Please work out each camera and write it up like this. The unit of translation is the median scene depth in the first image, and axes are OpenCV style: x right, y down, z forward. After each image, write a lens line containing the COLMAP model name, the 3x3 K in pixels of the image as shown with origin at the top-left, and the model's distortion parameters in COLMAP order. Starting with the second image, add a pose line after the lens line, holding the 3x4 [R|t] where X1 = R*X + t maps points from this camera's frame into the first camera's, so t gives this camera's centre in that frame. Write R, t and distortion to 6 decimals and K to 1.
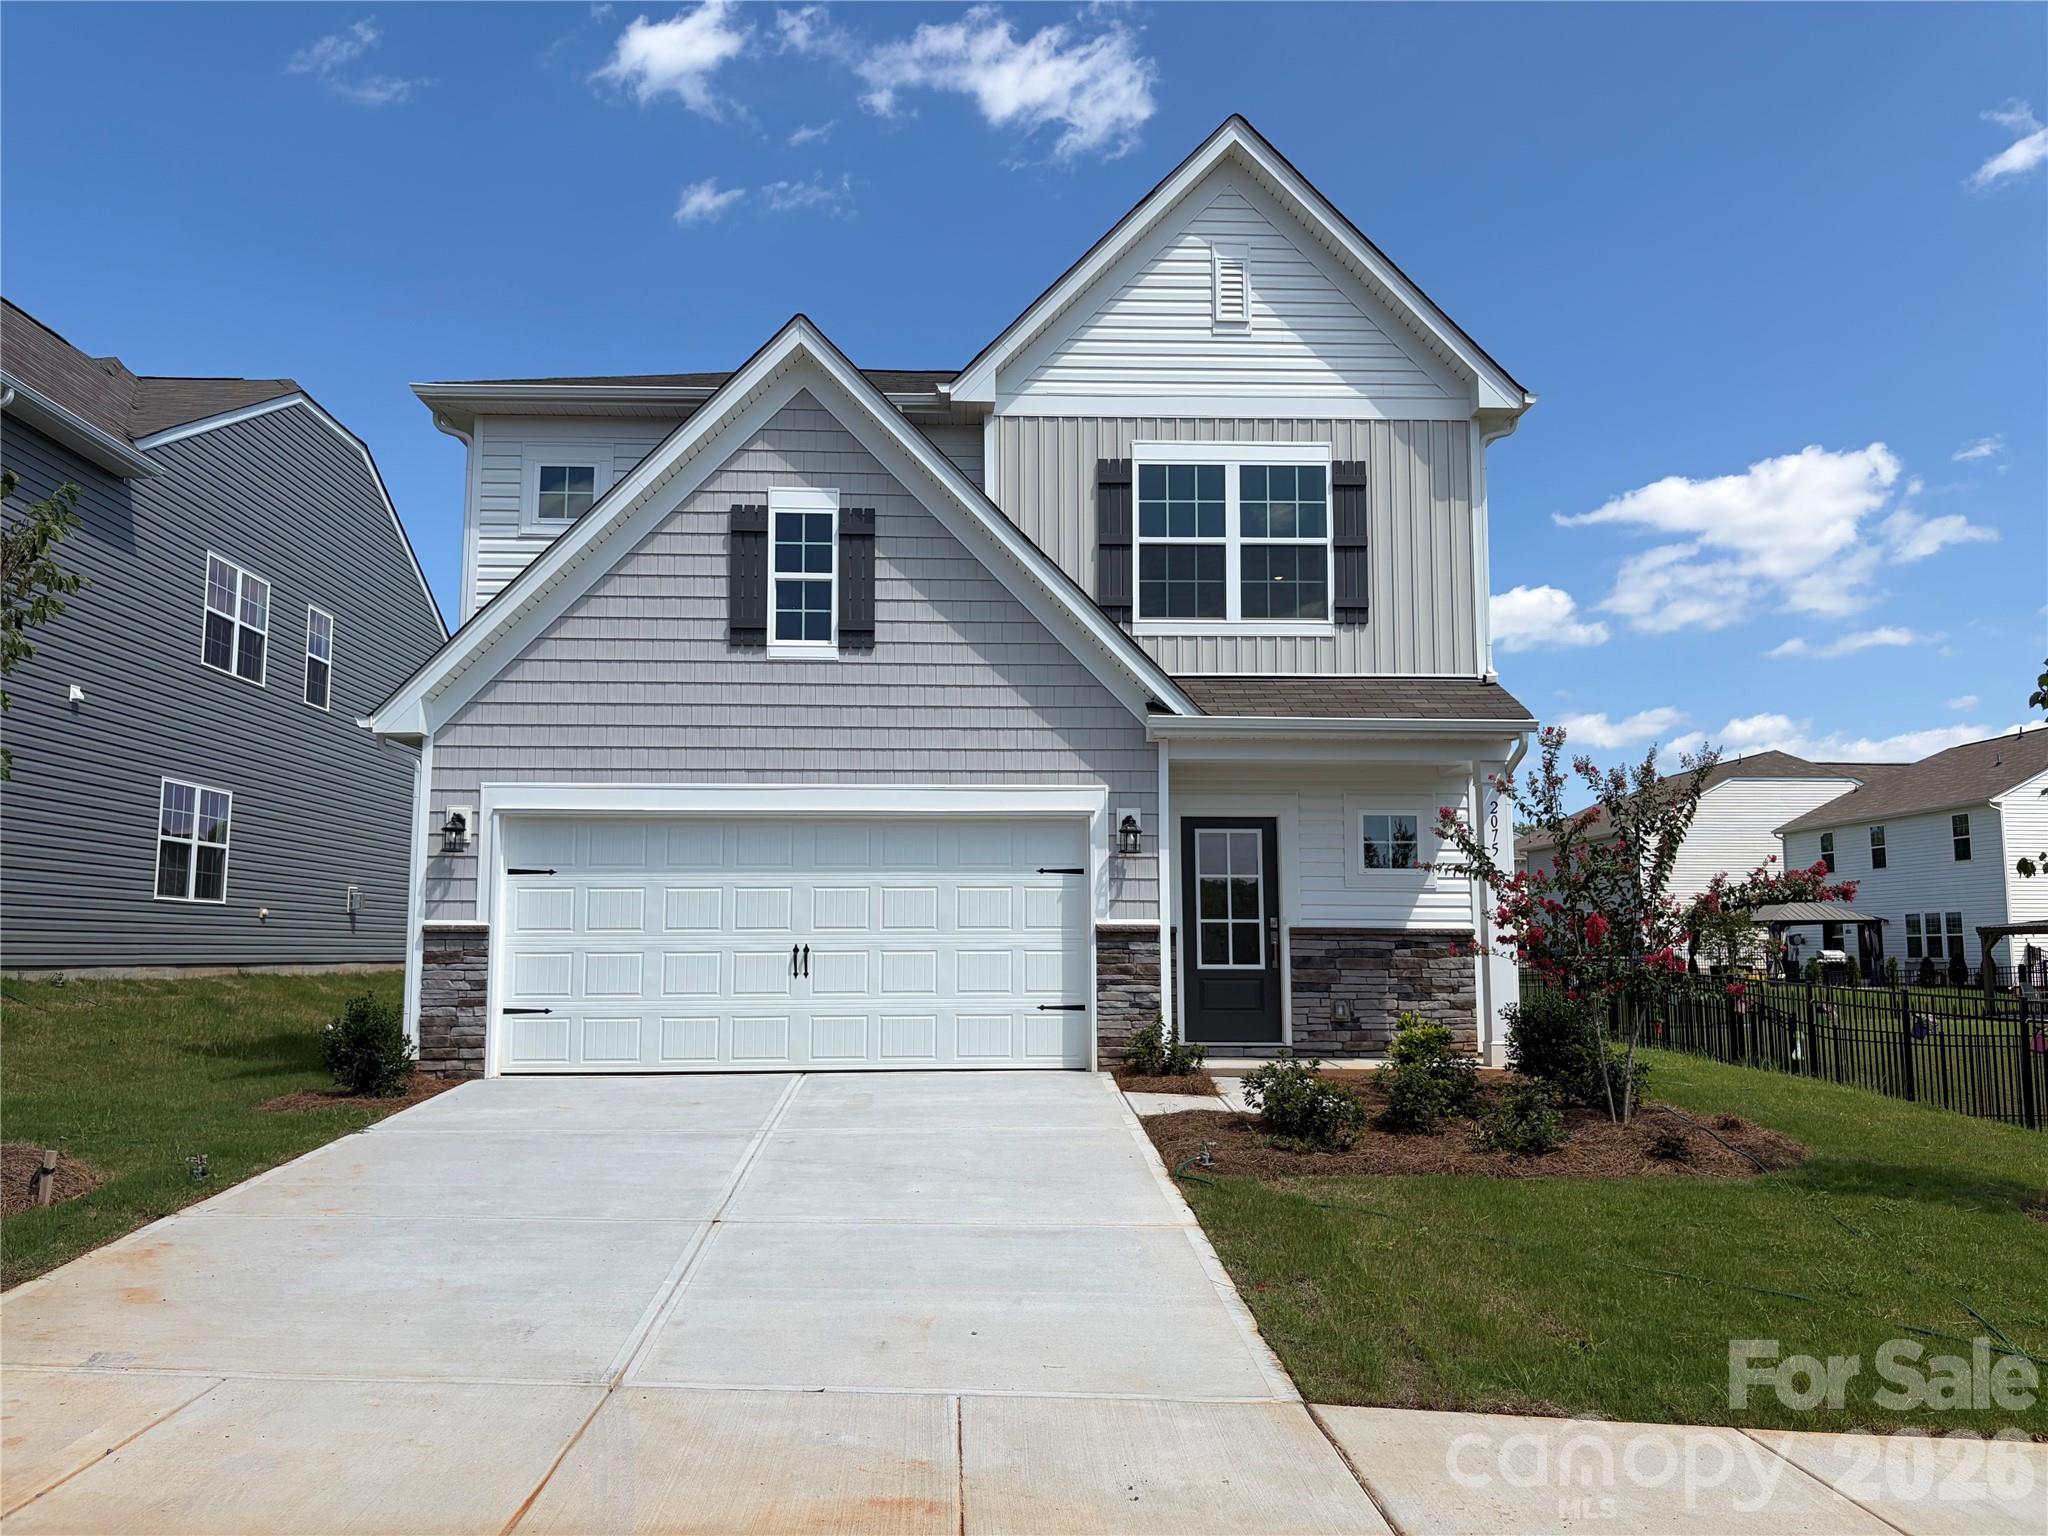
lens RADIAL K [[1554.9, 0, 999.6], [0, 1554.9, 795.0], [0, 0, 1]] dist [0.032144, -0.015525]
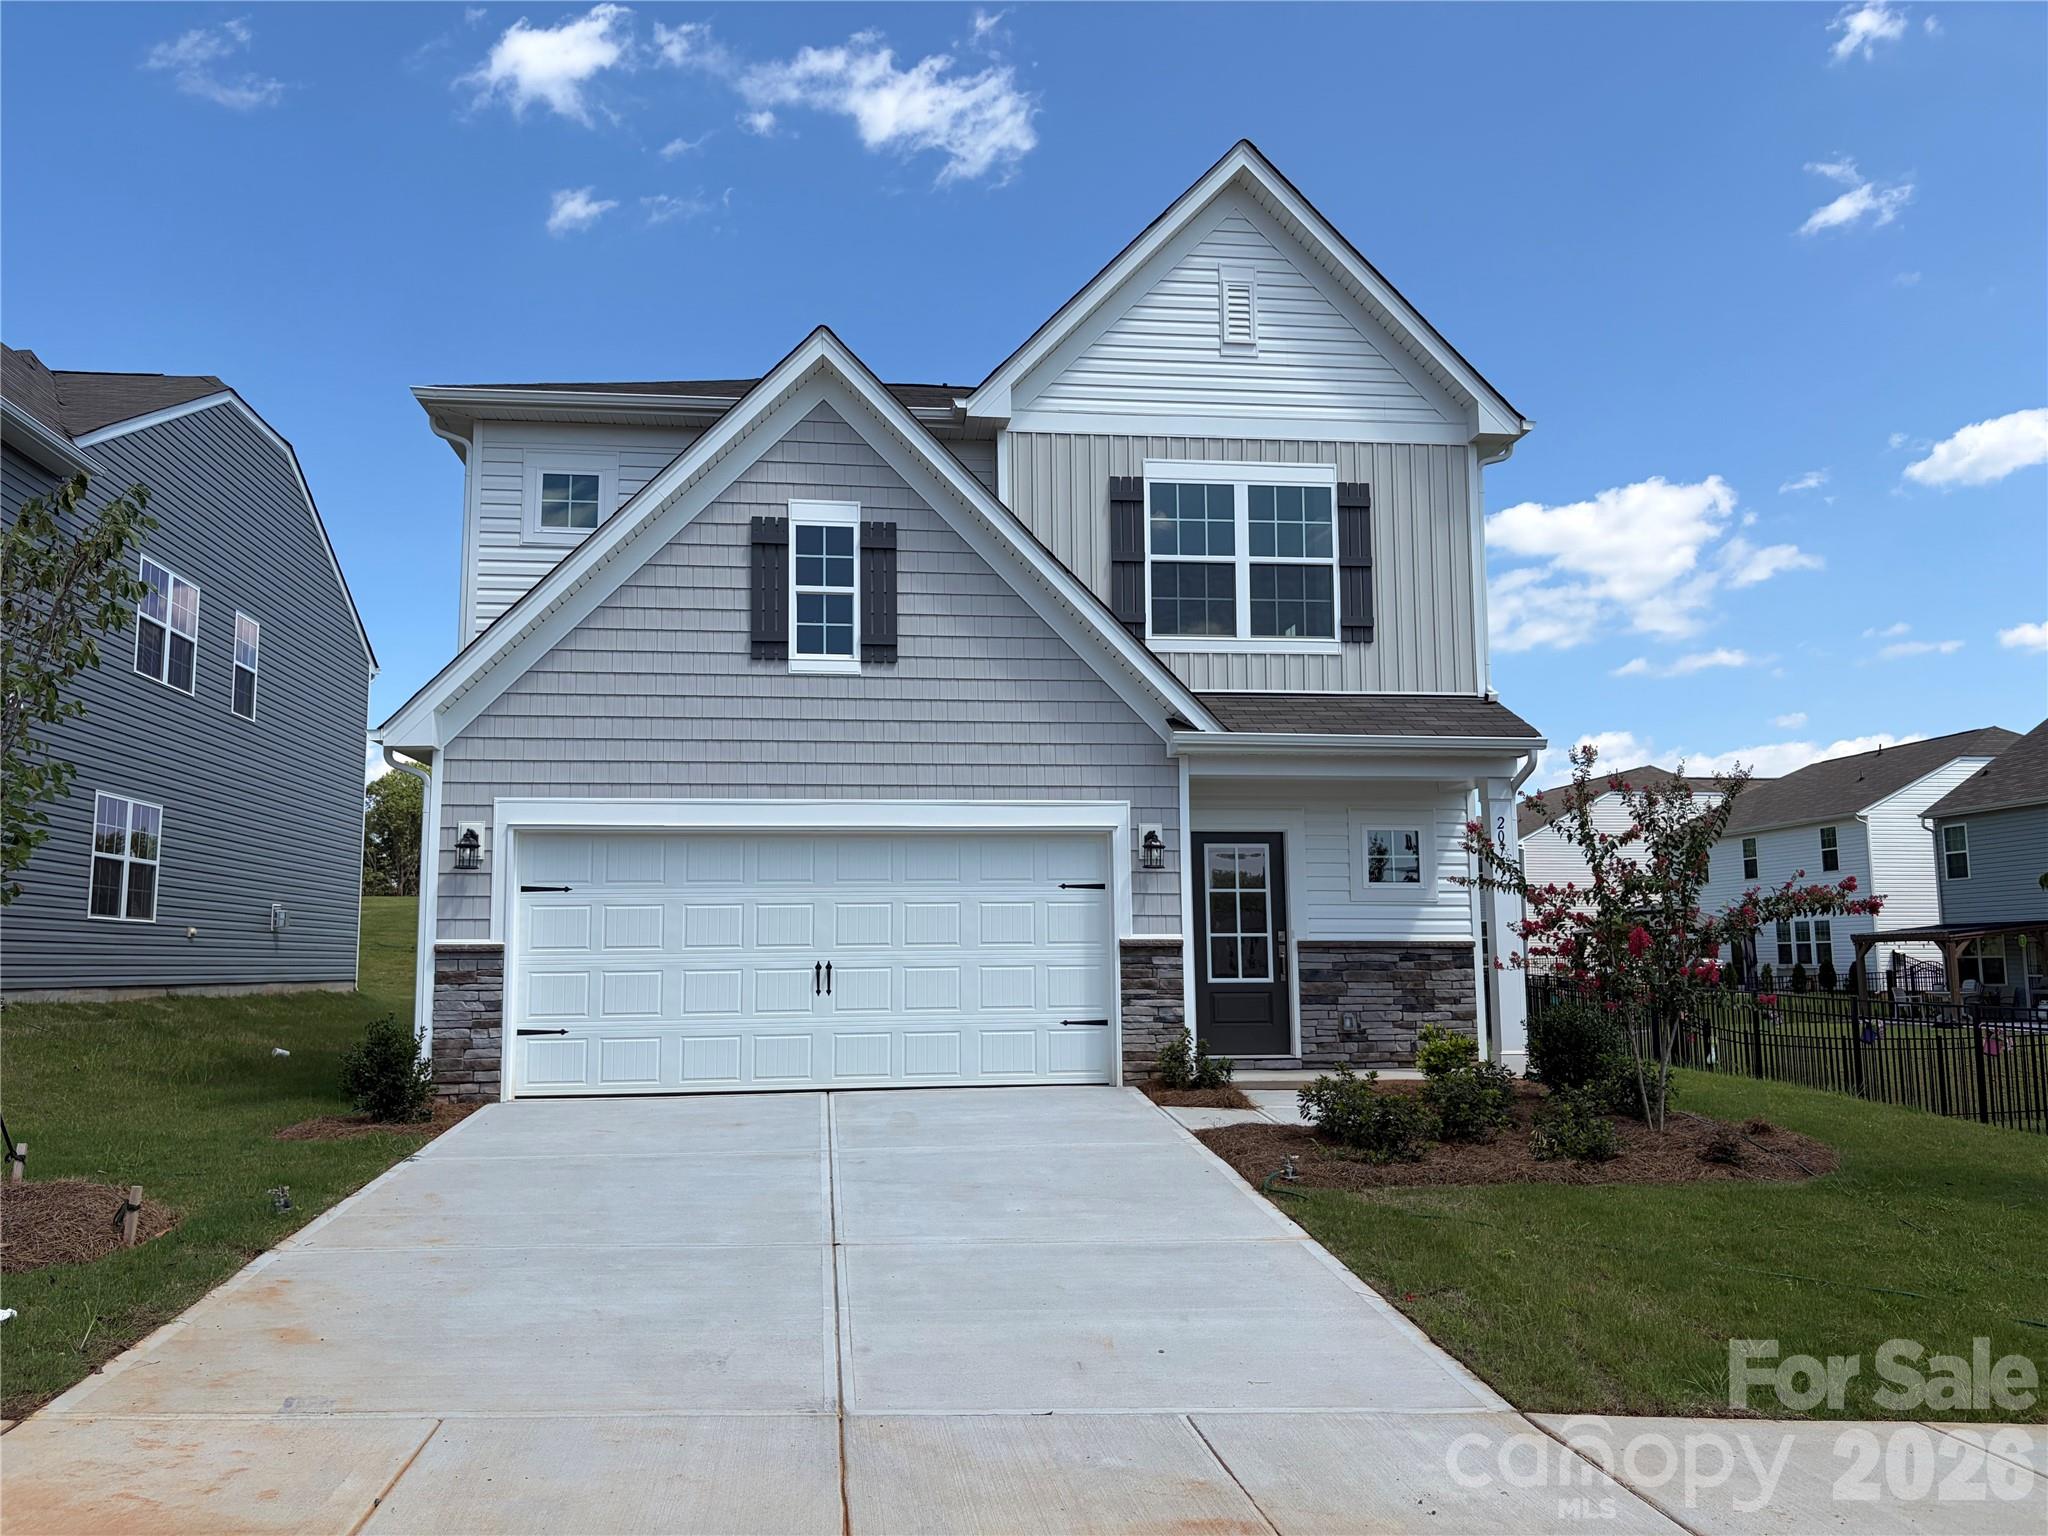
lens RADIAL K [[1554.9, 0, 951.8], [0, 1554.9, 797.0], [0, 0, 1]] dist [0.032144, -0.015525]
pose [[0.996506, 0.001217, 0.083507, -0.127753], [-0.000604, 0.999973, -0.007366, -0.001120], [-0.083514, 0.007290, 0.996480, 0.008171]]
